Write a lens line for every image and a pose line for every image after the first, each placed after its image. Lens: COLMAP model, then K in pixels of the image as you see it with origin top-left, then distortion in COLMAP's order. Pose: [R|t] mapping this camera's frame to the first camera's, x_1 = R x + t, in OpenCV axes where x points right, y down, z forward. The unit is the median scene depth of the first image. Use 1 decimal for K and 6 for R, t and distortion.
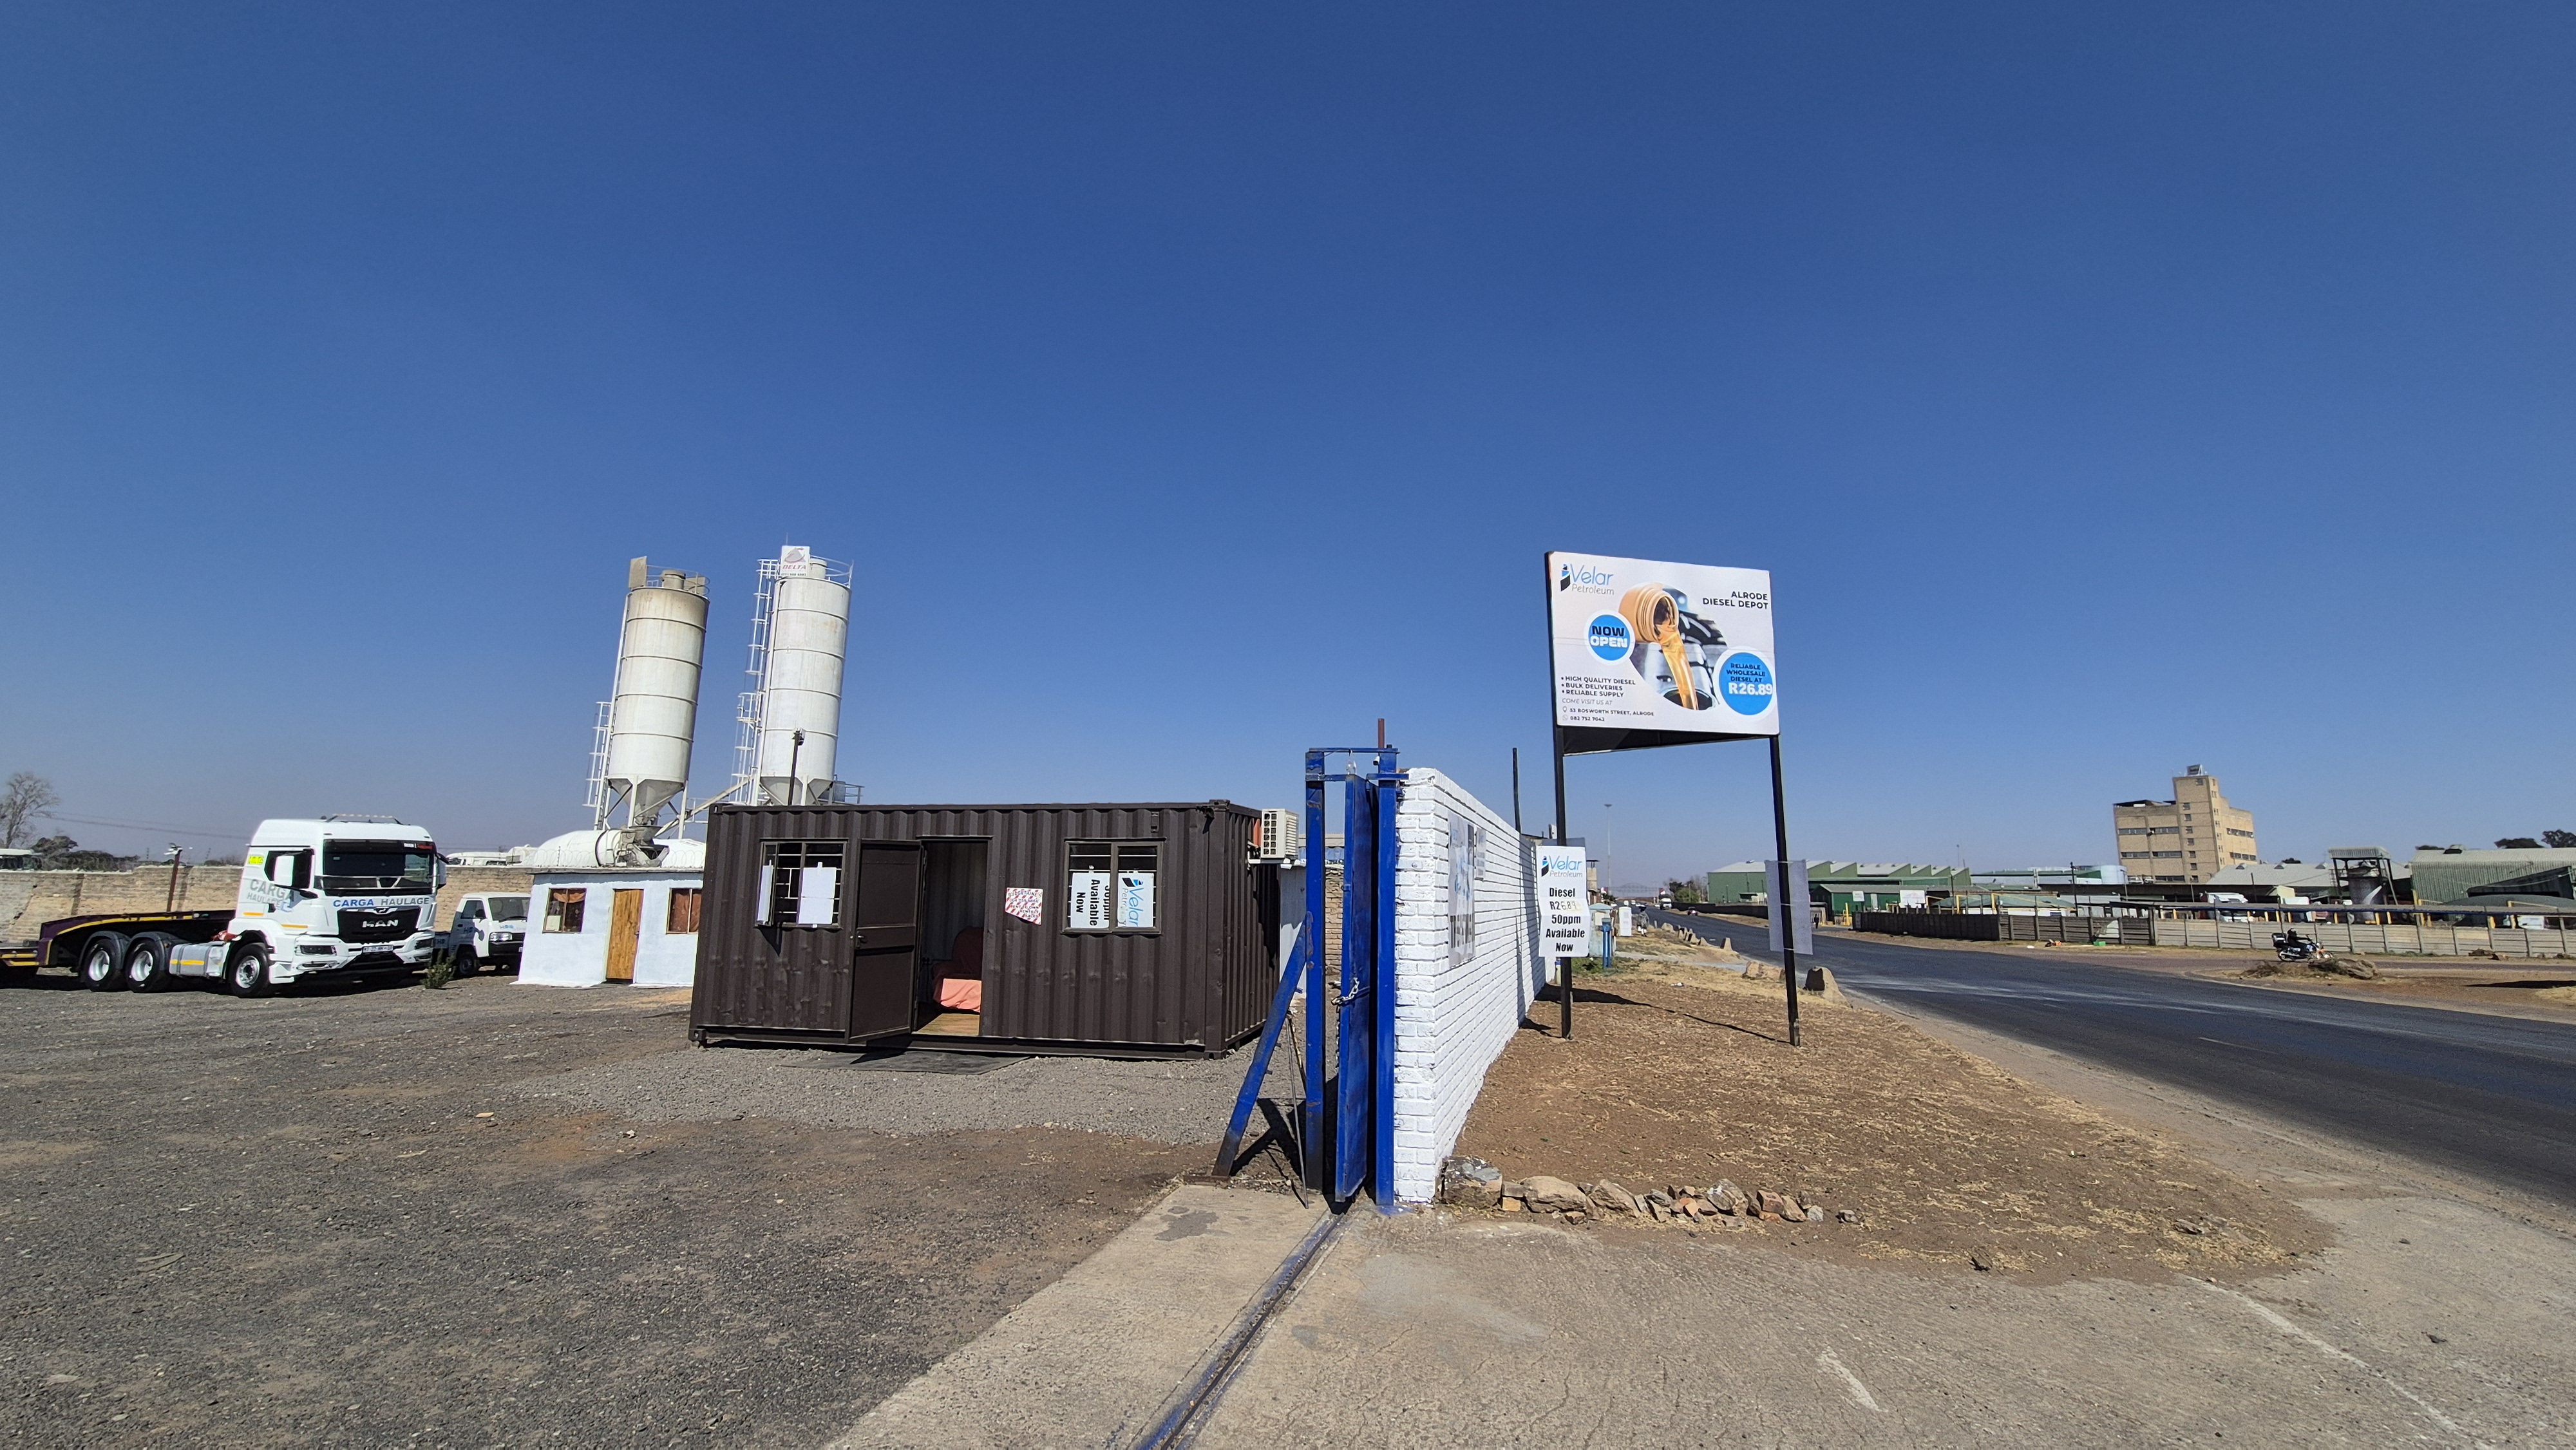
lens RADIAL K [[1056.2, 0, 1306.4], [0, 1056.2, 716.0], [0, 0, 1]] dist [-0.002919, 0.002089]
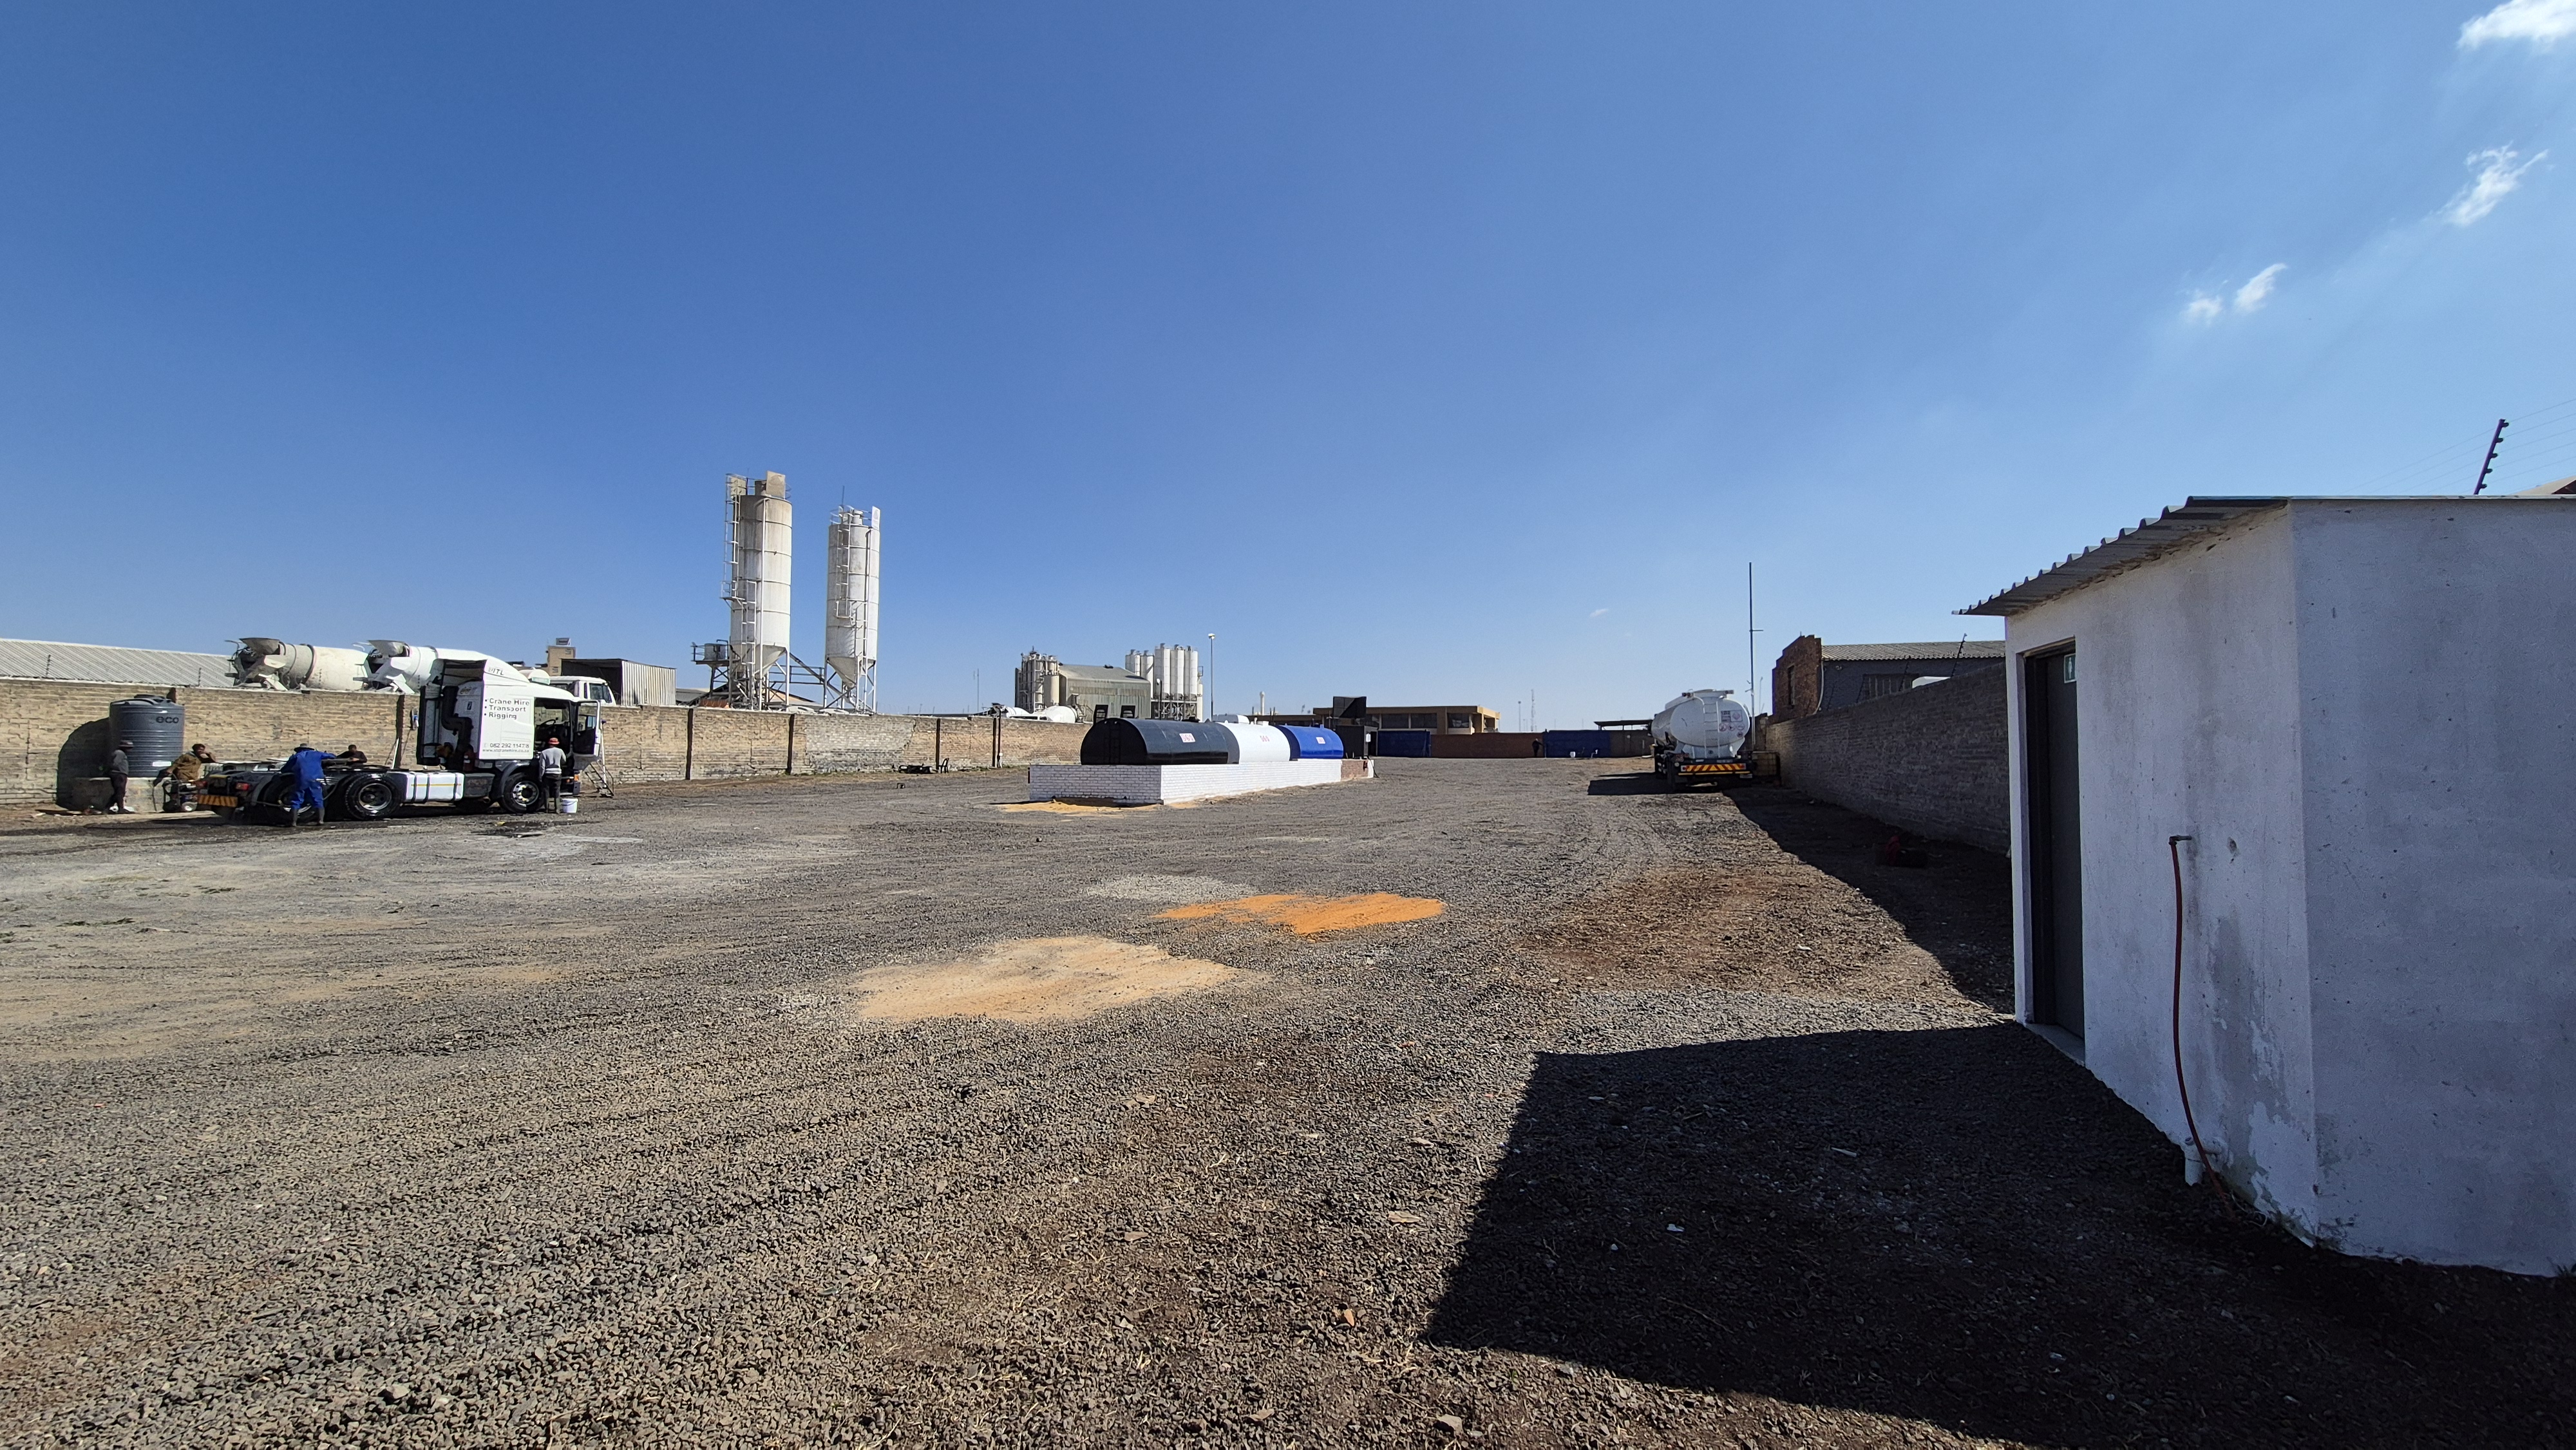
lens RADIAL K [[1056.2, 0, 1309.0], [0, 1056.2, 715.7], [0, 0, 1]] dist [-0.002919, 0.002089]
pose [[0.036737, 0.027837, 0.998937, -4.596414], [-0.171817, 0.984902, -0.021127, 0.136665], [-0.984444, -0.170858, 0.040965, 0.634018]]
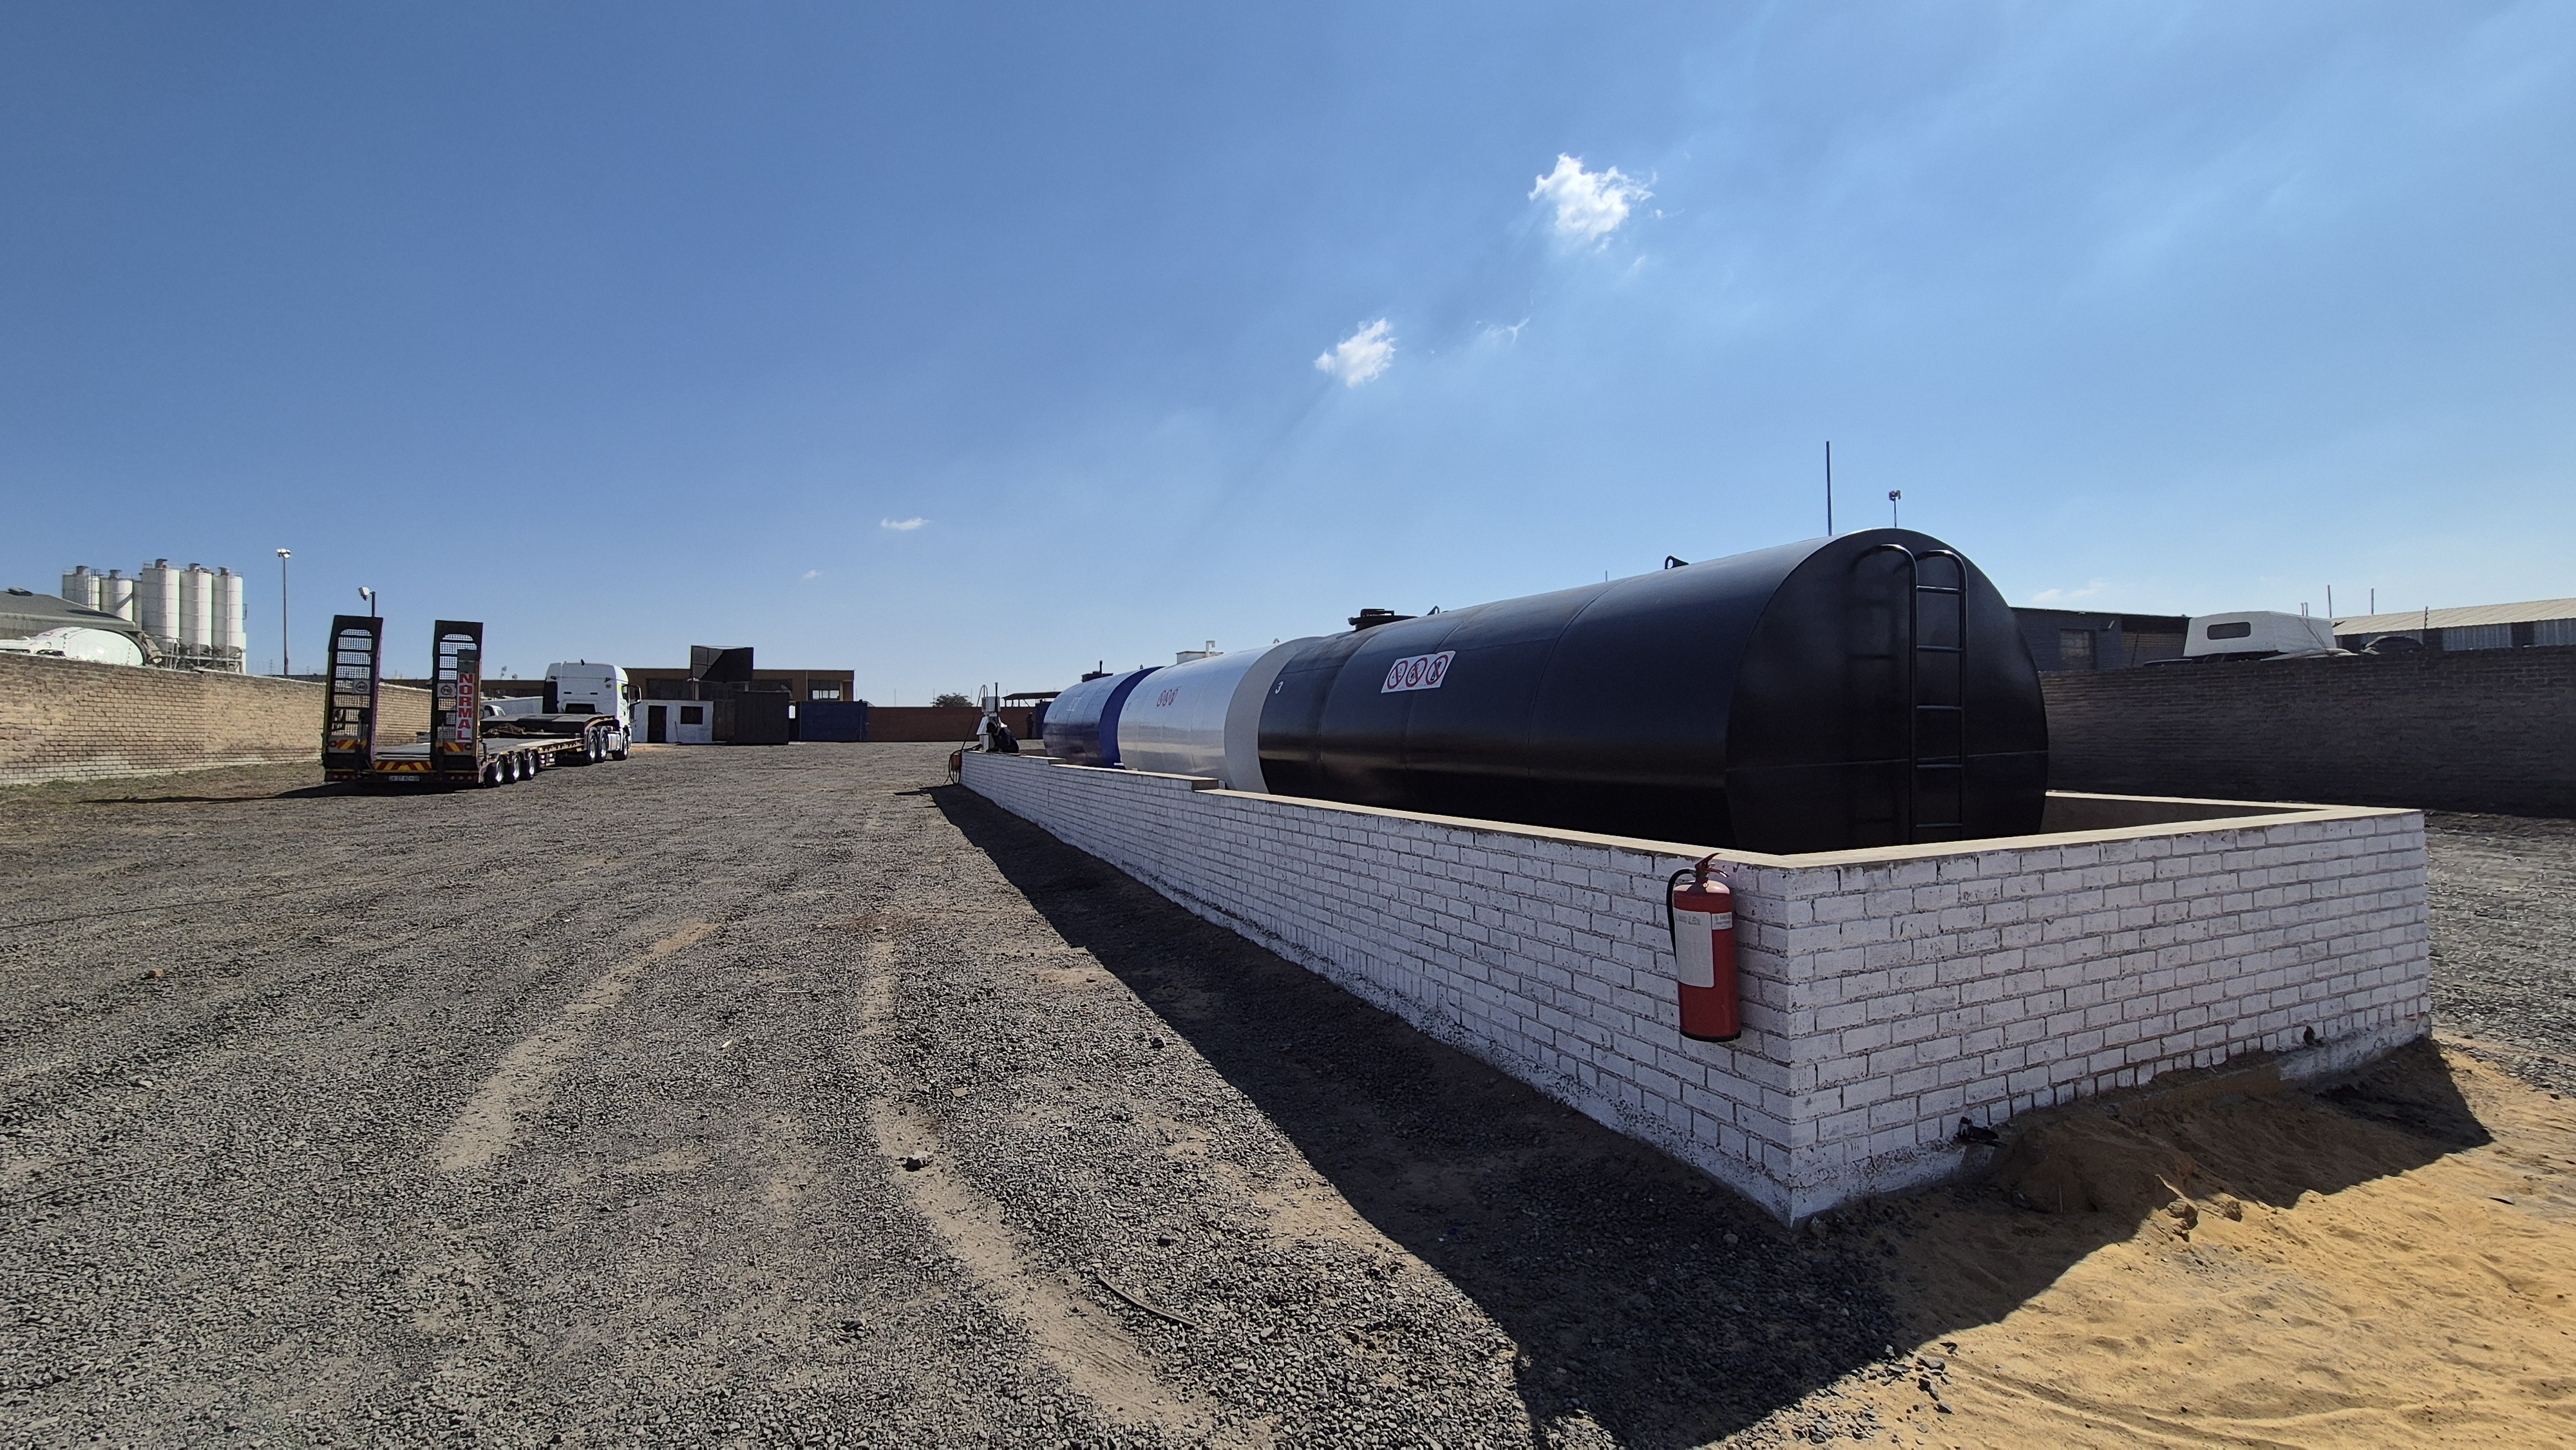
lens RADIAL K [[1056.2, 0, 1305.9], [0, 1056.2, 721.8], [0, 0, 1]] dist [-0.002919, 0.002089]
pose [[-0.632899, 0.006138, 0.774210, -3.132672], [-0.126409, 0.985731, -0.111151, 0.246538], [-0.763845, -0.168215, -0.623092, 1.223438]]
